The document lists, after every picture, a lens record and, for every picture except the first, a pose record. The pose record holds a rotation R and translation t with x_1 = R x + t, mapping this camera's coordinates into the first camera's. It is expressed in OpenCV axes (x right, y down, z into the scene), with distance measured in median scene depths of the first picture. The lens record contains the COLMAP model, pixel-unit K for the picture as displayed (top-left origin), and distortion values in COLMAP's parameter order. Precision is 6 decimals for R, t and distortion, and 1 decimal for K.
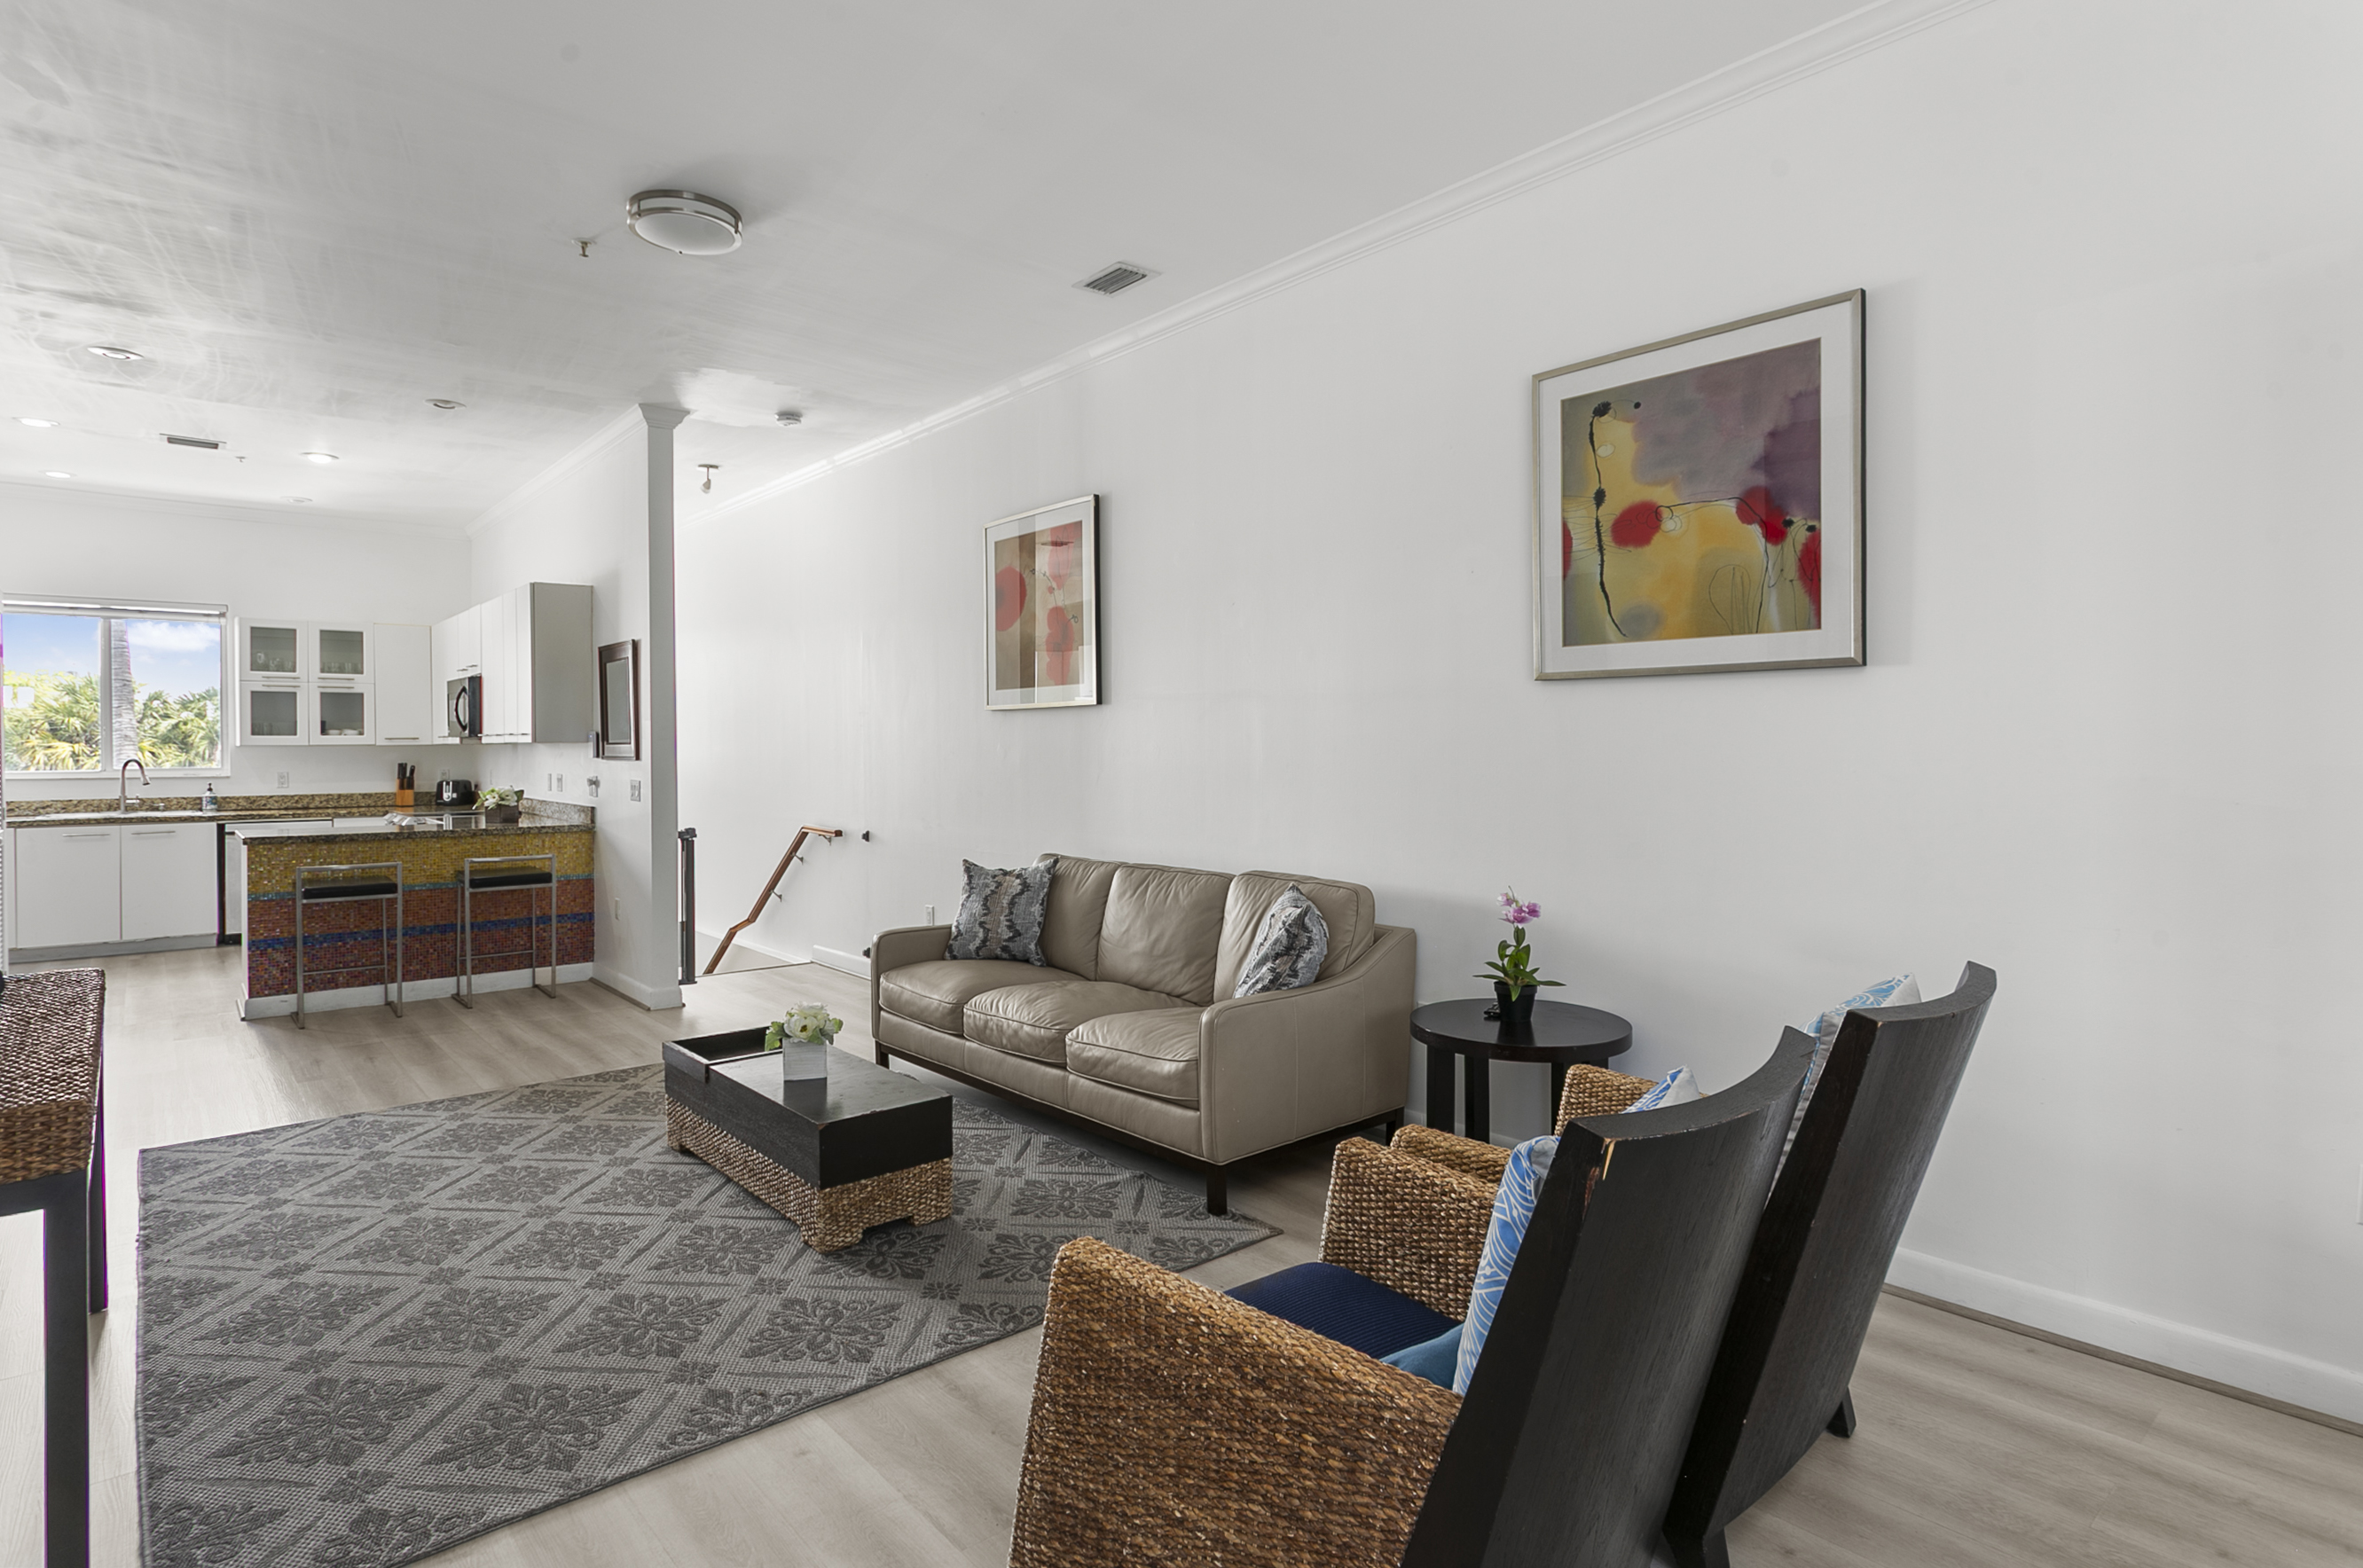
lens RADIAL K [[1168.6, 0, 1162.1], [0, 1168.6, 754.5], [0, 0, 1]] dist [-0.014736, 0.005586]
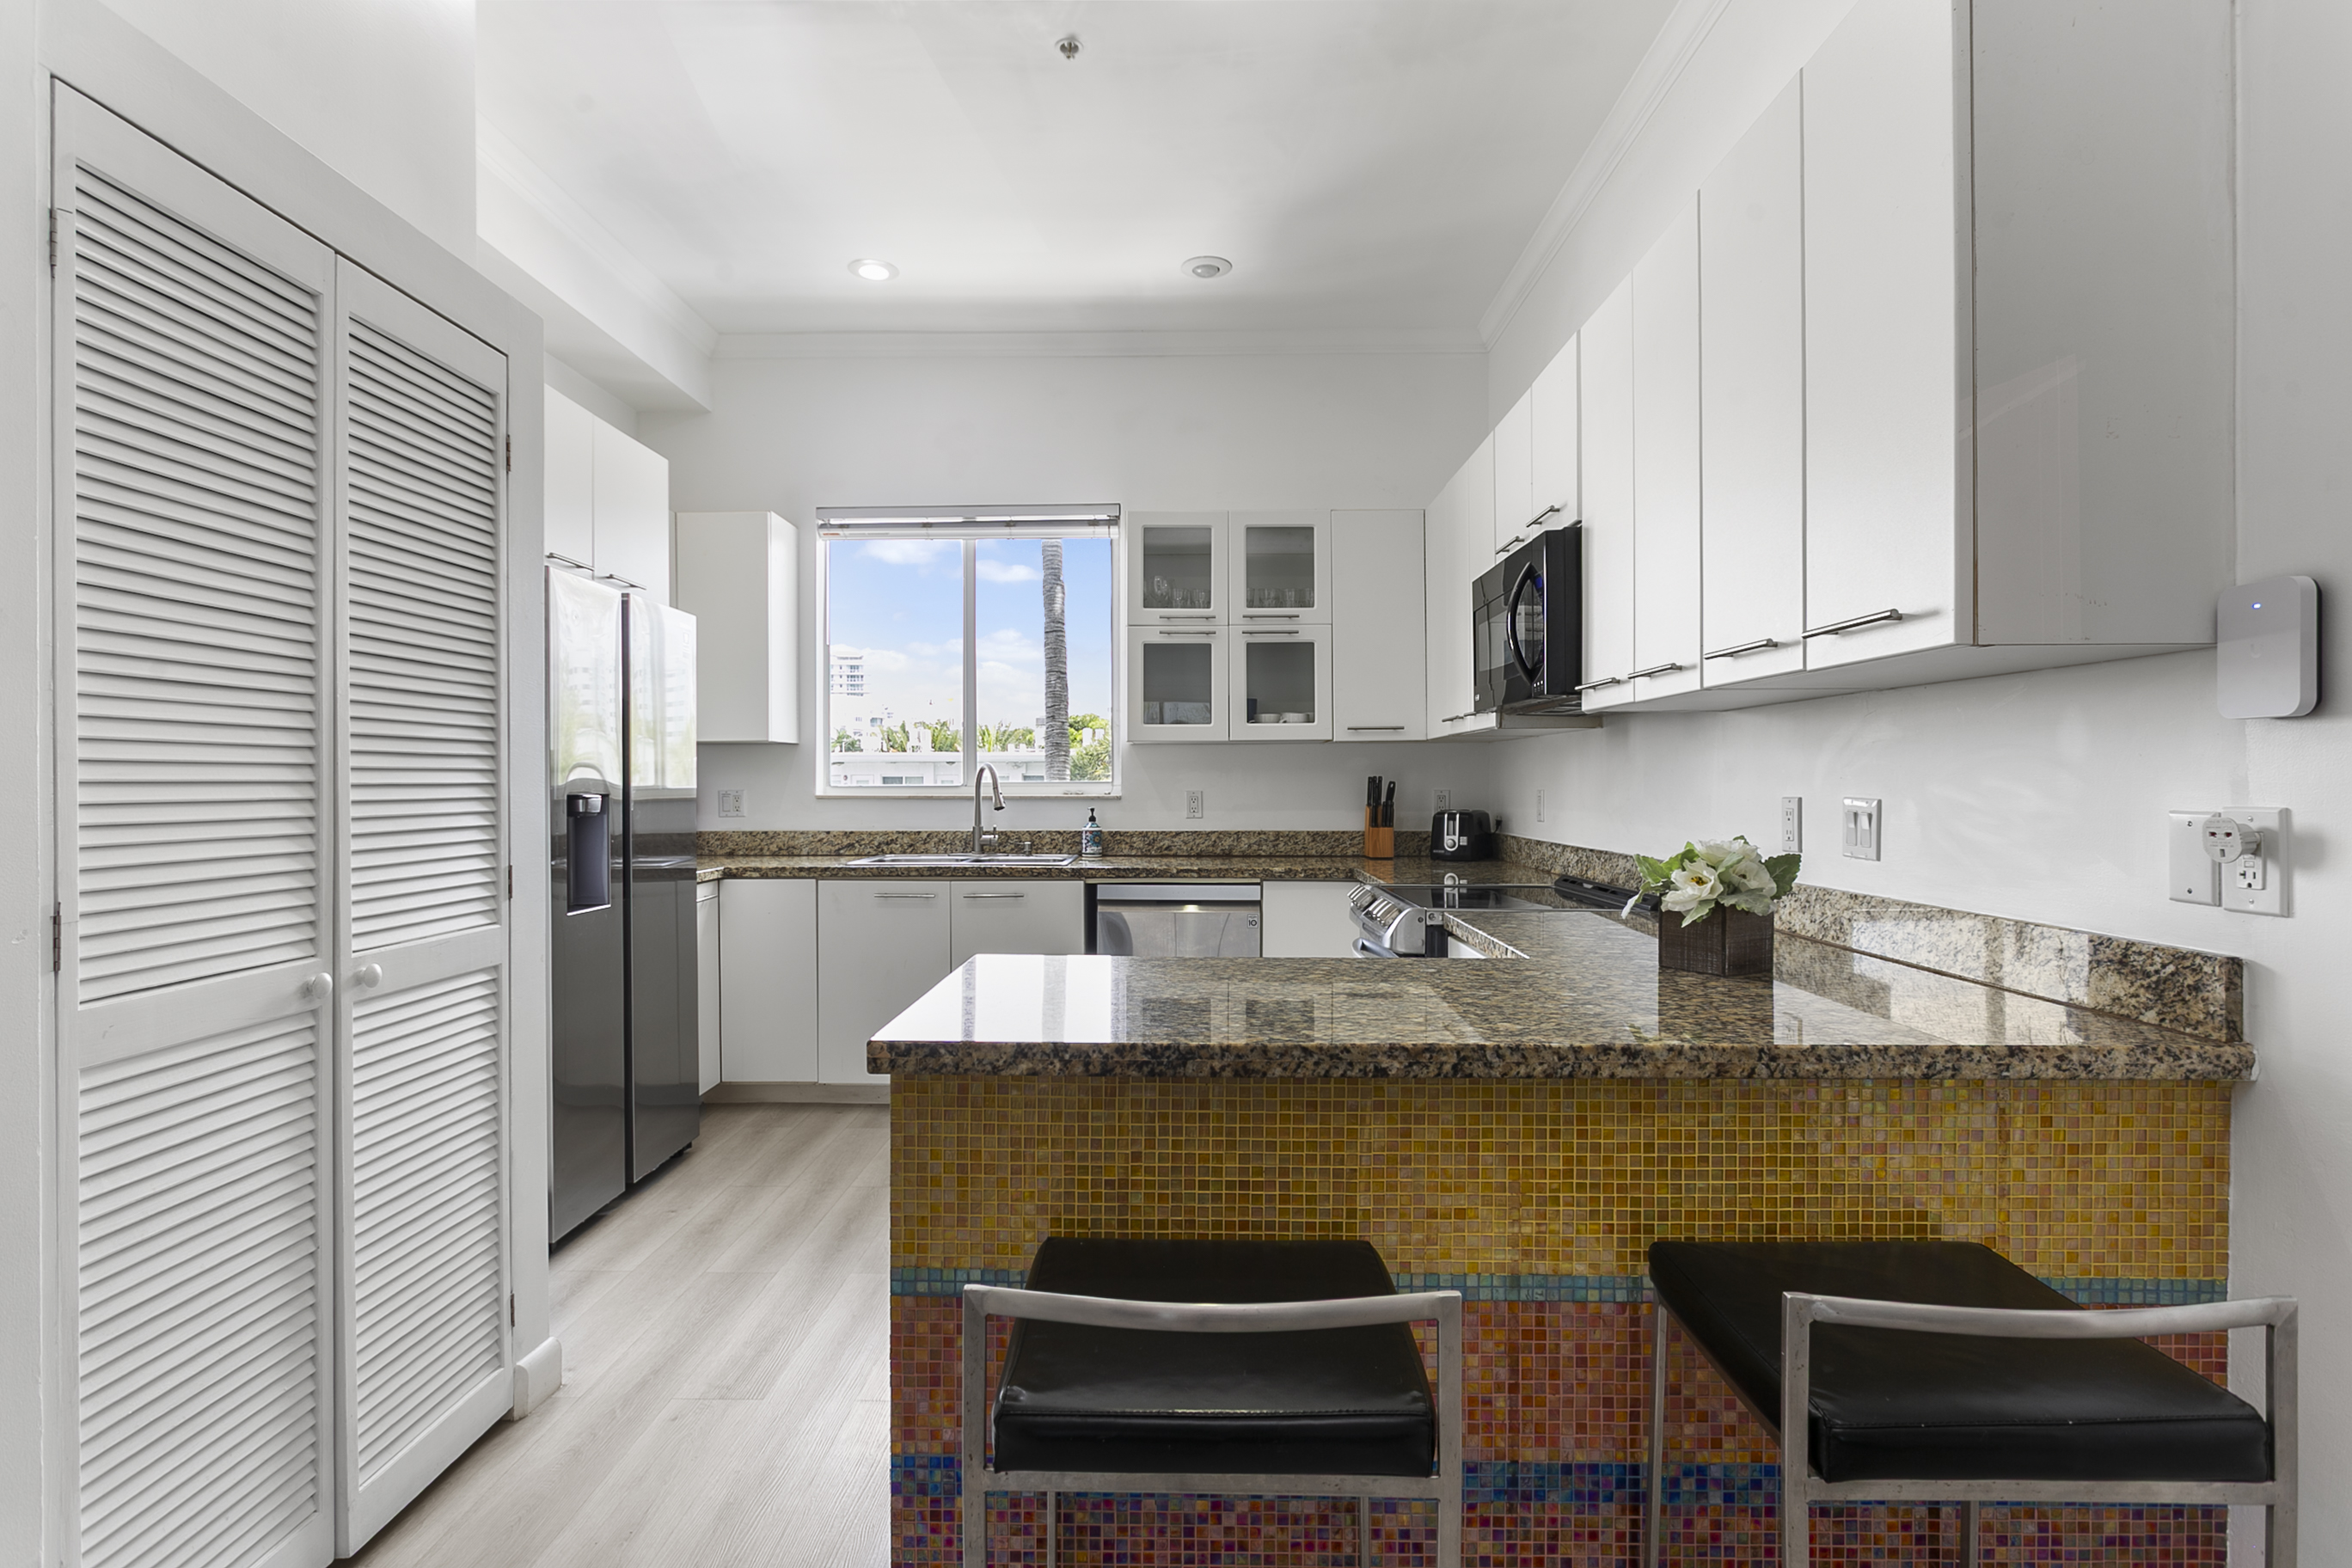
lens RADIAL K [[1163.2, 0, 1179.7], [0, 1163.2, 783.1], [0, 0, 1]] dist [-0.014736, 0.005586]
pose [[0.748635, 0.003169, -0.662975, -0.394565], [-0.004886, 0.999988, -0.000737, 0.011988], [0.662965, 0.003791, 0.748641, 0.582206]]
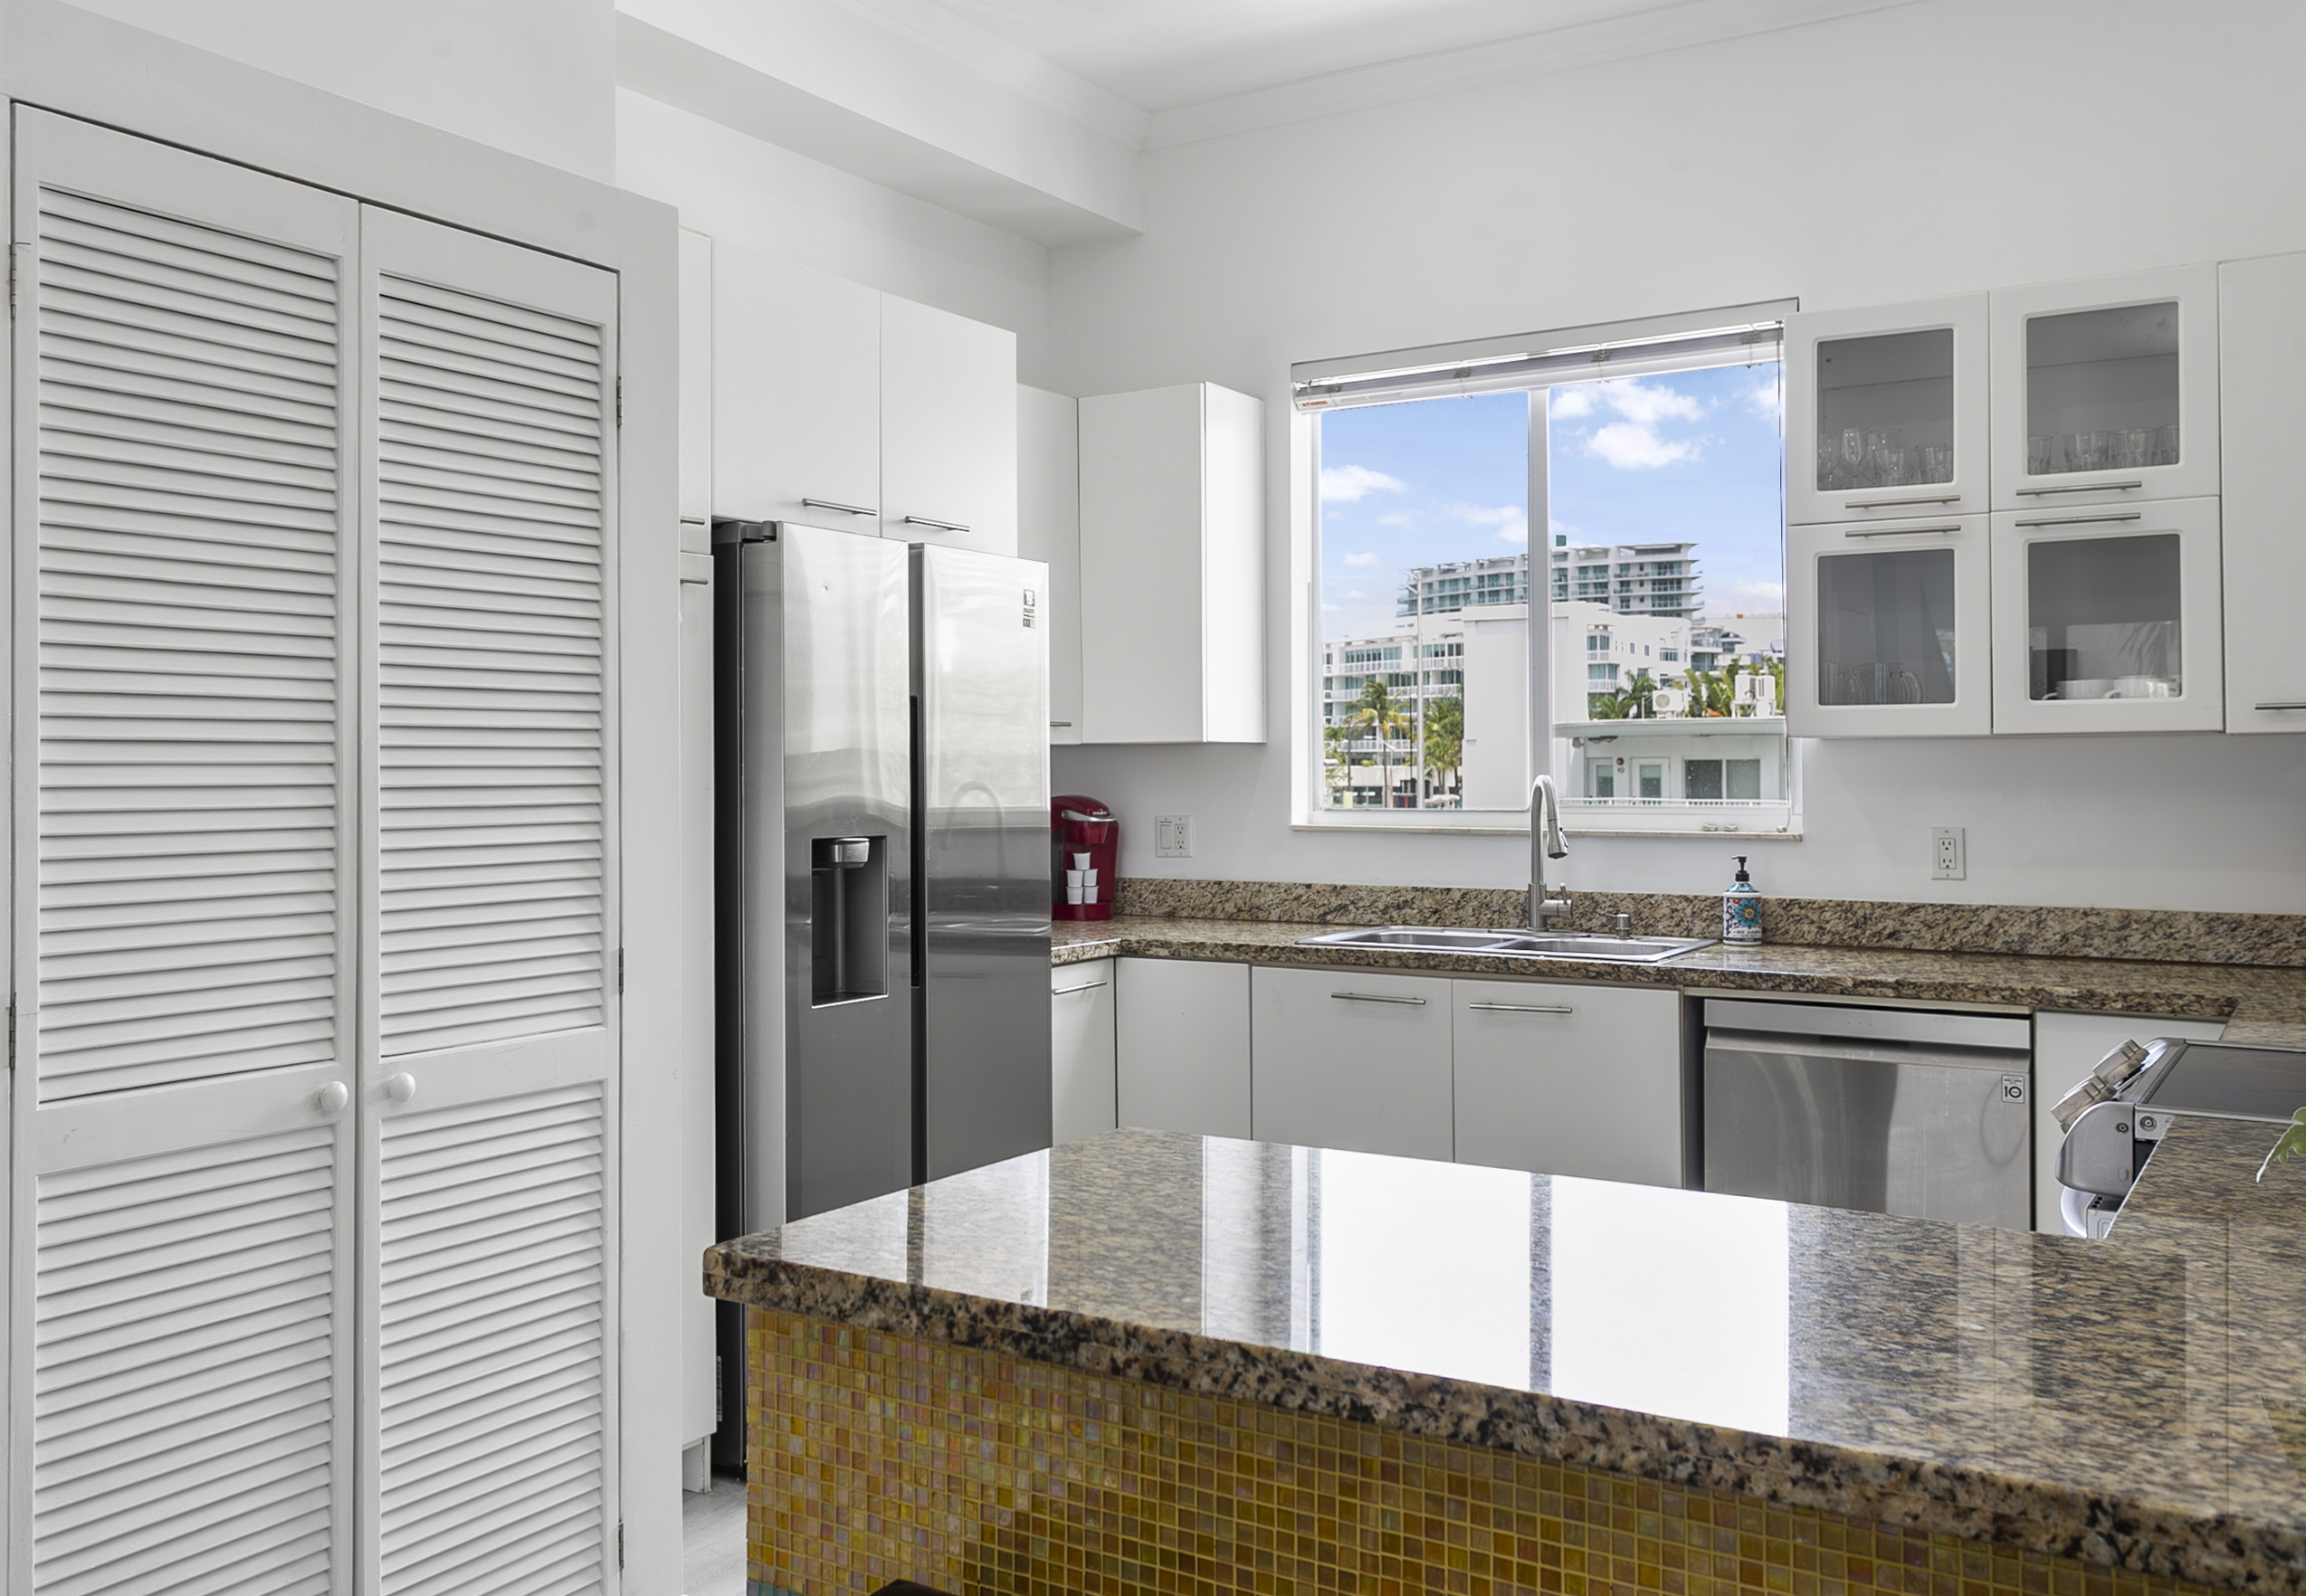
lens RADIAL K [[2020.8, 0, 1076.0], [0, 2020.8, 749.0], [0, 0, 1]] dist [0.016121, -0.006462]
pose [[0.285105, -0.006379, -0.958475, -0.331019], [-0.003877, 0.999962, -0.007809, -0.000083], [0.958488, 0.005942, 0.285070, 0.652474]]
